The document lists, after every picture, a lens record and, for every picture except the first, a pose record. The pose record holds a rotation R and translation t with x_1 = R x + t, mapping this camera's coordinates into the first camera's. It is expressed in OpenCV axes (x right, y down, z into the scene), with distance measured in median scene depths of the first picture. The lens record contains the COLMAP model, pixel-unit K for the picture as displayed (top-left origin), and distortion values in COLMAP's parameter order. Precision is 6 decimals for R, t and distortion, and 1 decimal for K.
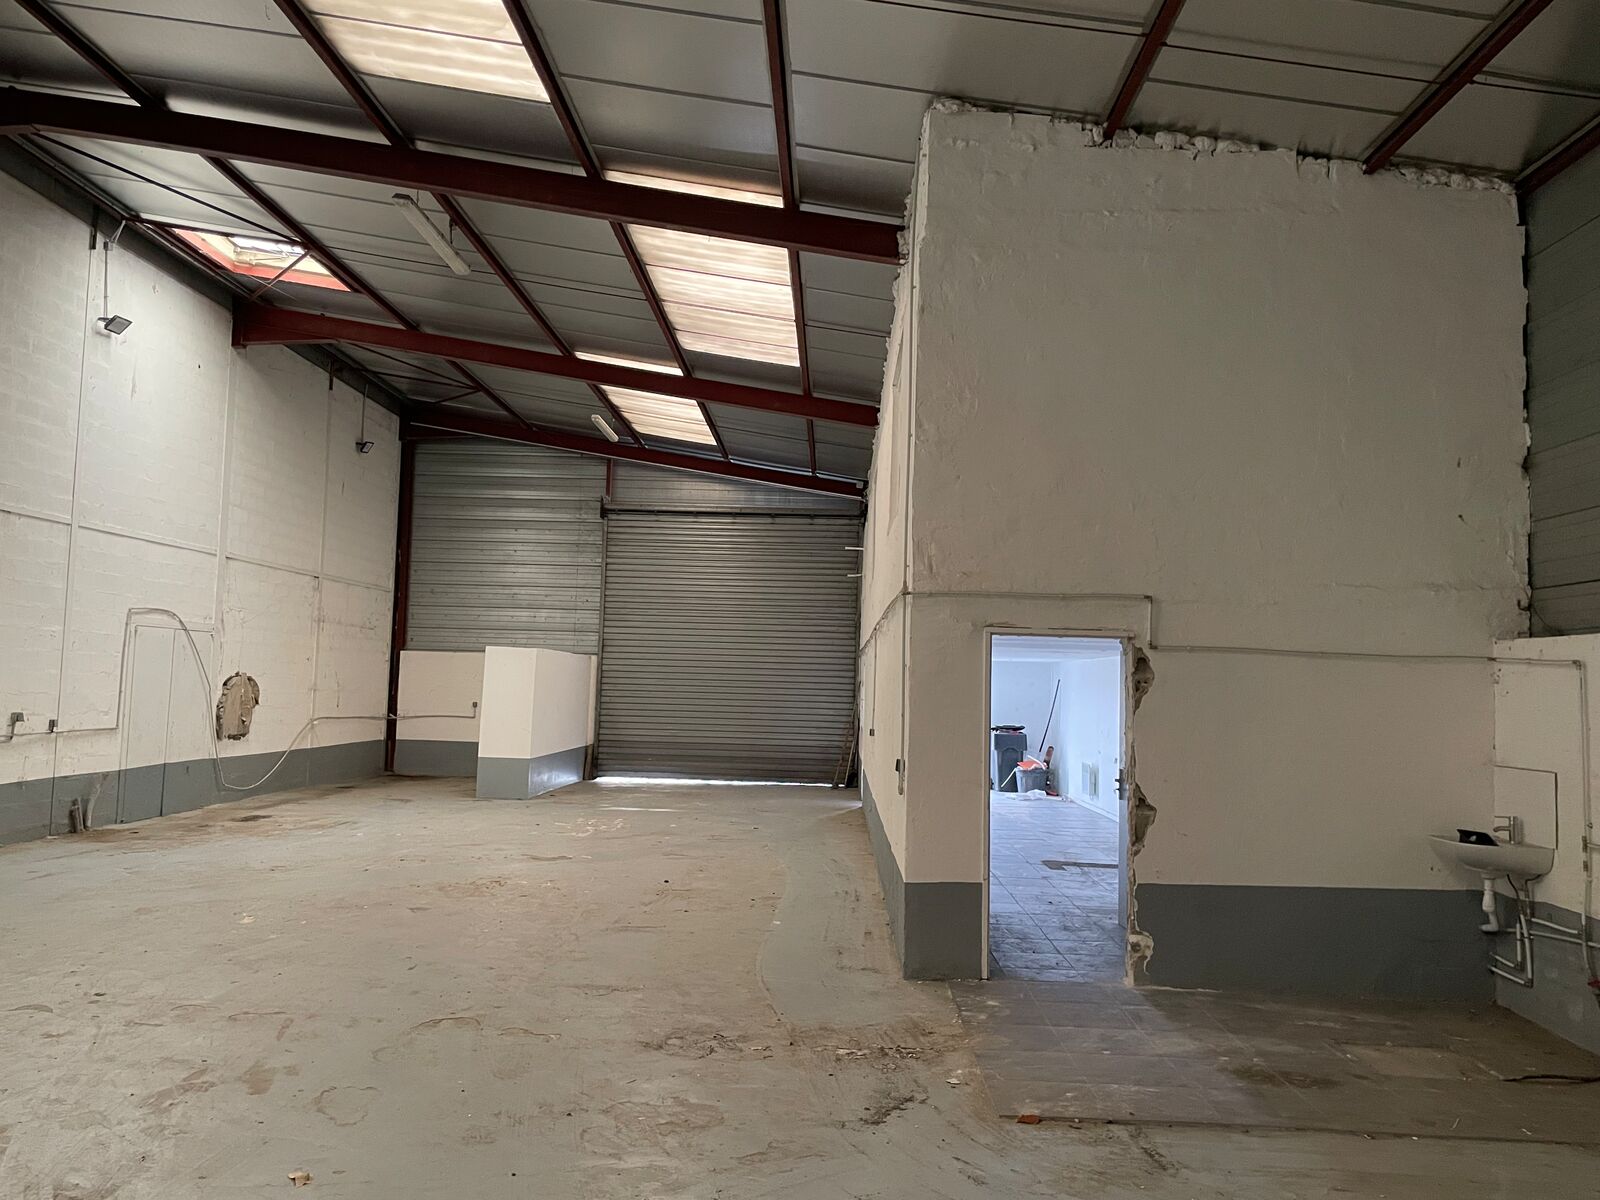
lens RADIAL K [[1253.6, 0, 800.0], [0, 1253.6, 600.0], [0, 0, 1]] dist [0.080106, -0.001677]
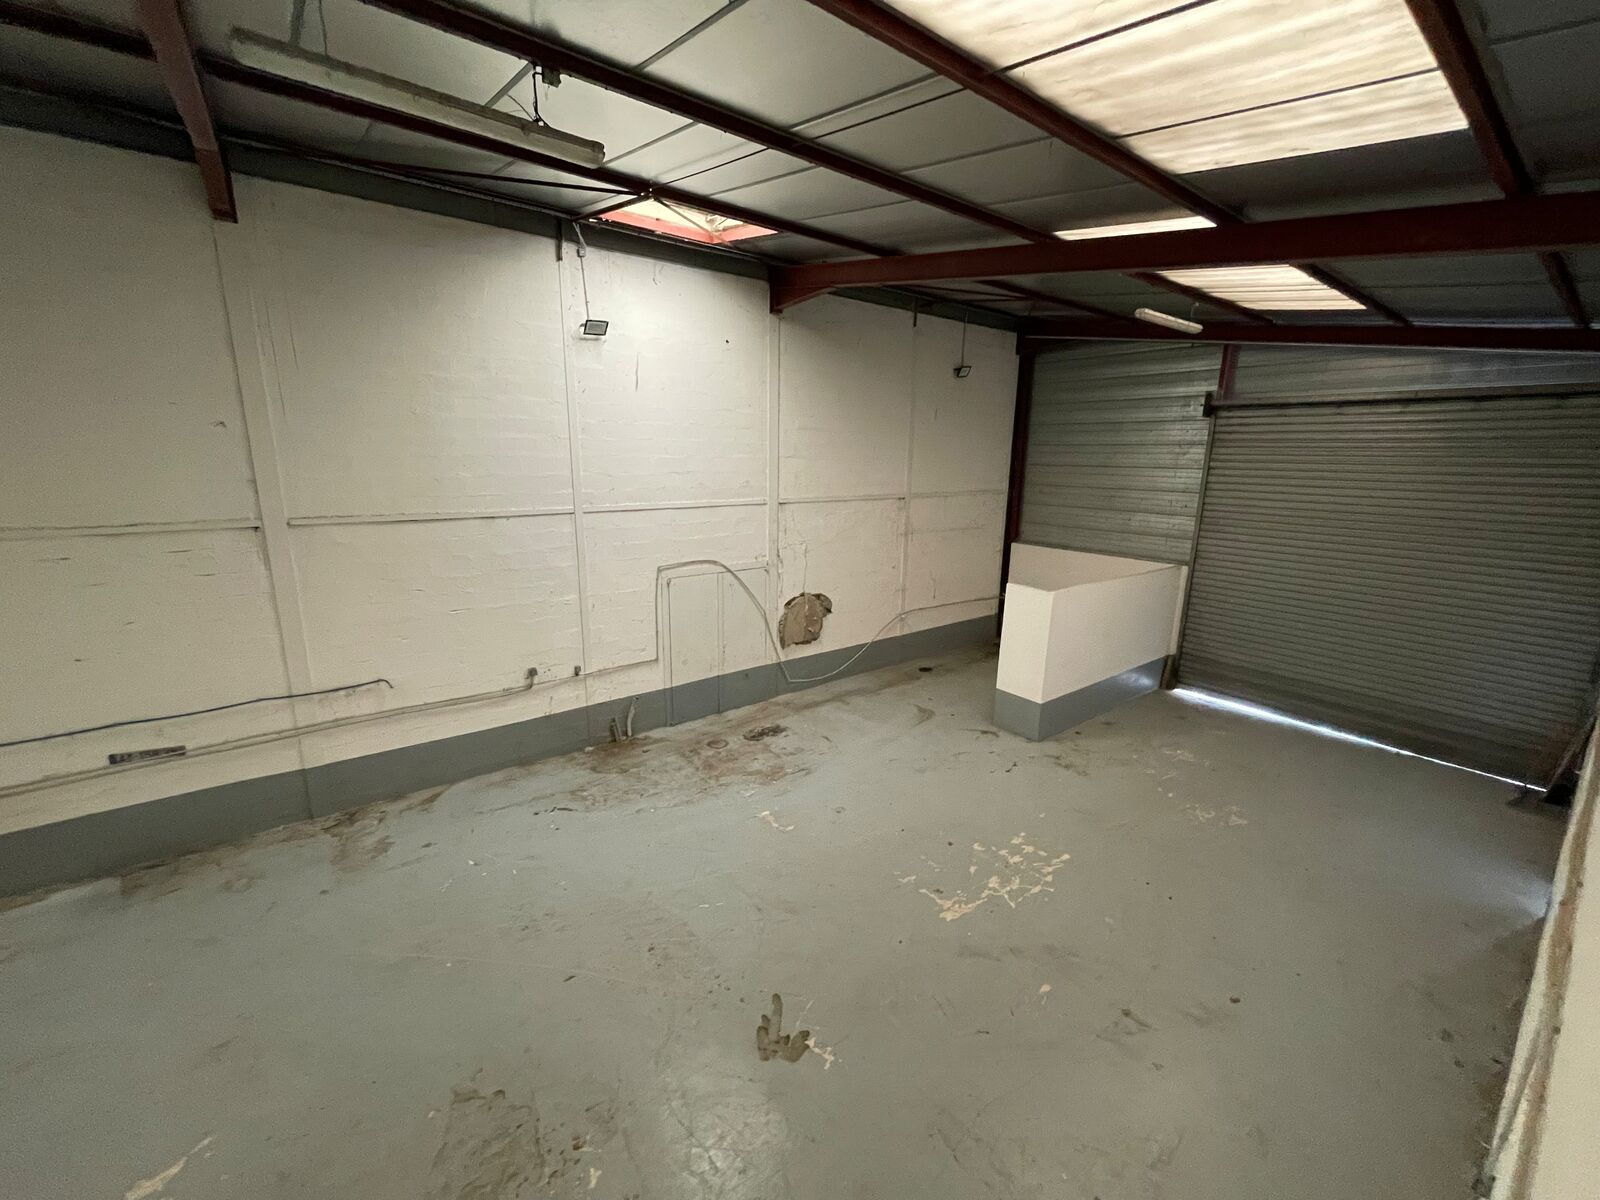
lens RADIAL K [[655.3, 0, 800.0], [0, 655.3, 600.0], [0, 0, 1]] dist [0.013561, -0.006019]
pose [[0.639352, 0.148429, -0.754452, 0.040710], [0.060324, 0.968485, 0.241657, -0.090840], [0.766544, -0.200015, 0.610249, 0.601541]]
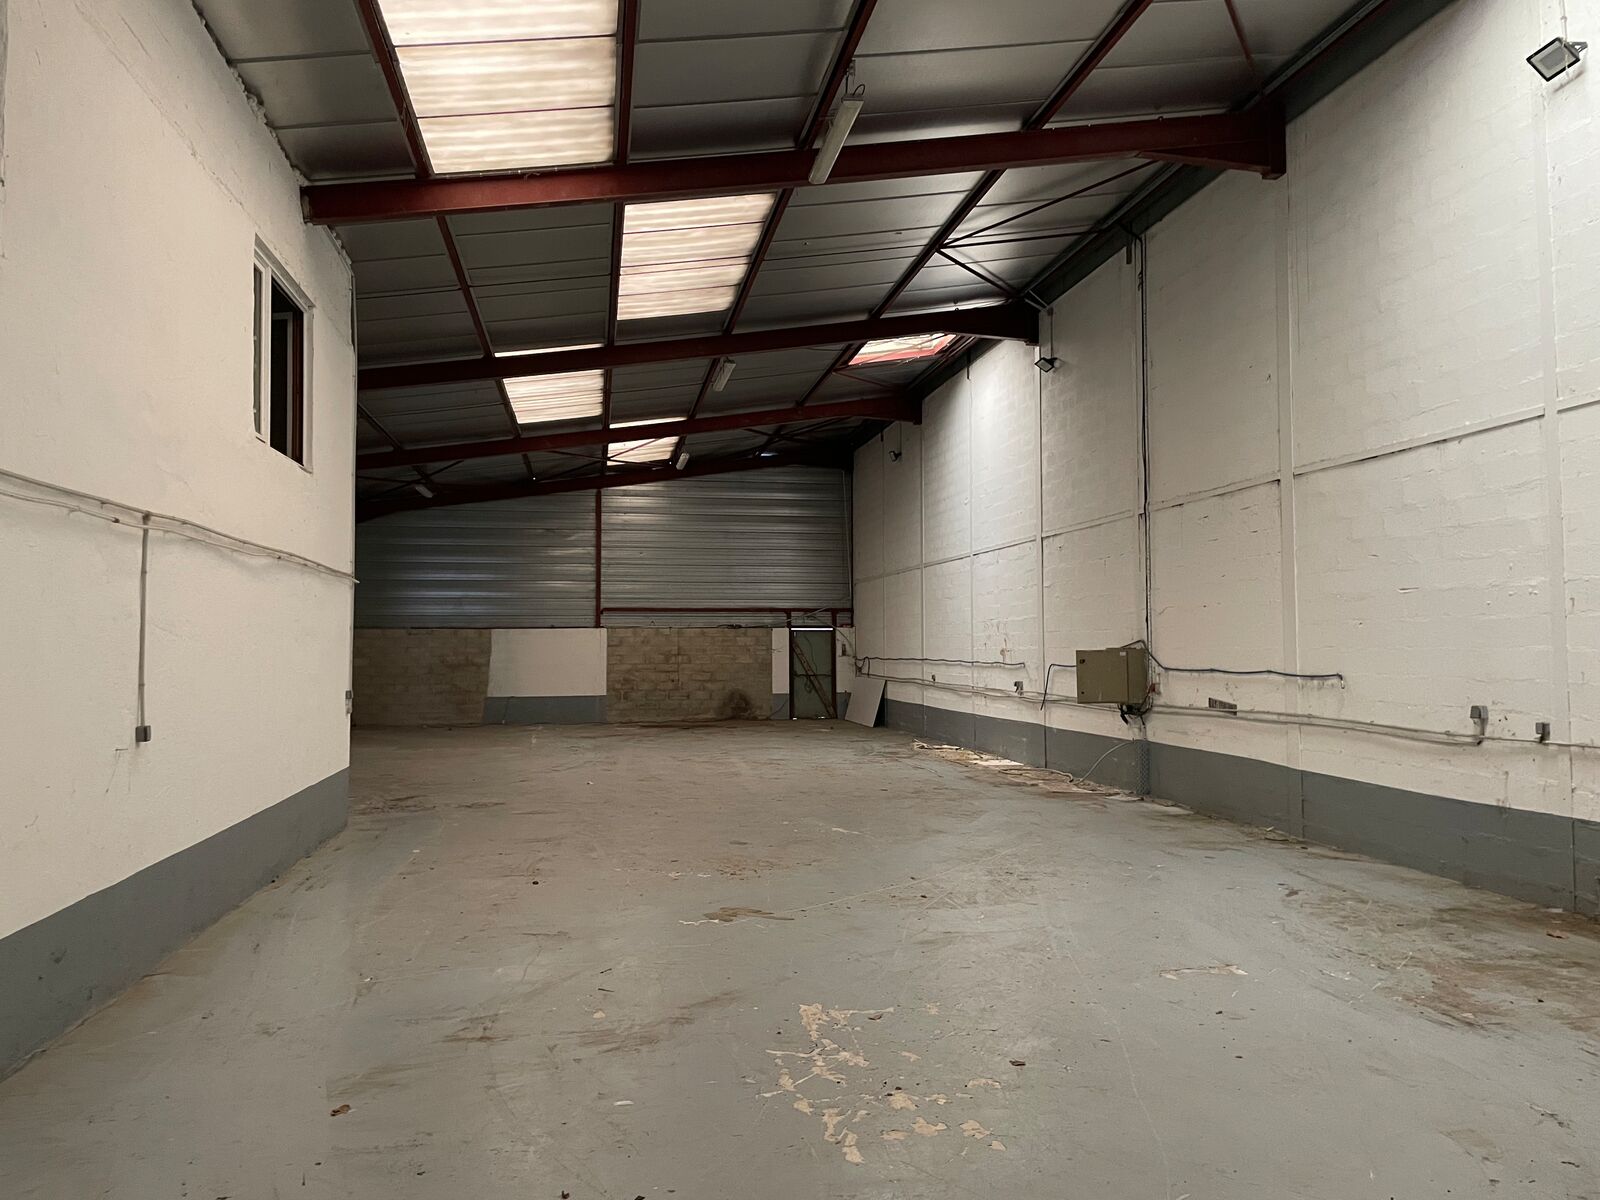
lens RADIAL K [[1253.6, 0, 800.0], [0, 1253.6, 600.0], [0, 0, 1]] dist [0.080106, -0.001677]
pose [[-0.980468, -0.035607, -0.193426, -0.070022], [-0.012746, 0.992912, -0.118169, 0.086622], [0.196263, -0.113396, -0.973972, 1.198563]]
